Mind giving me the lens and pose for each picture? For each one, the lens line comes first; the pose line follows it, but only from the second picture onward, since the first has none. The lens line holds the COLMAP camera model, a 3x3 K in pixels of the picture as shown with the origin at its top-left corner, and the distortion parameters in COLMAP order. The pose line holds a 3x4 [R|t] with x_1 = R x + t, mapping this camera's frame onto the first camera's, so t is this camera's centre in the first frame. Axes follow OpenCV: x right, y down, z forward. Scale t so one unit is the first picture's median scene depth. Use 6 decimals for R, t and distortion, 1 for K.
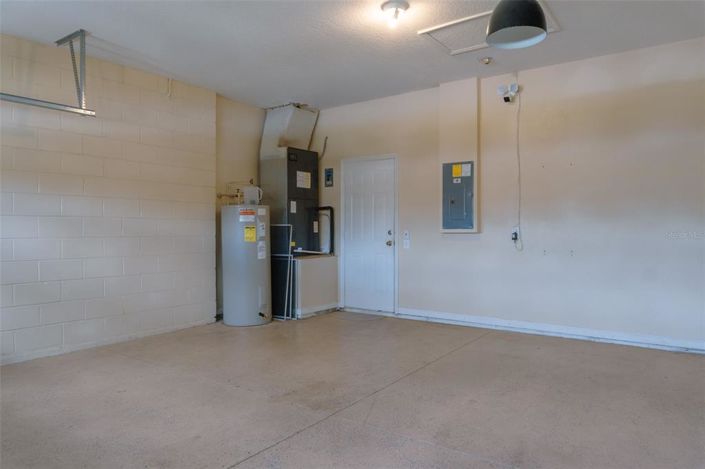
lens RADIAL K [[479.6, 0, 352.5], [0, 479.6, 234.5], [0, 0, 1]] dist [0.001222, 0.001425]
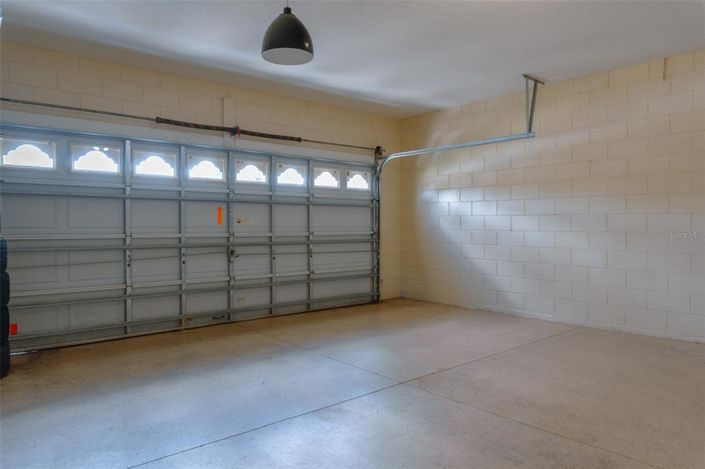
lens RADIAL K [[479.6, 0, 352.5], [0, 479.6, 234.5], [0, 0, 1]] dist [0.001222, 0.001425]
pose [[-0.236478, 0.028621, -0.971215, 0.761848], [-0.002257, 0.999547, 0.030005, -0.020974], [0.971634, 0.009287, -0.236306, 0.773934]]
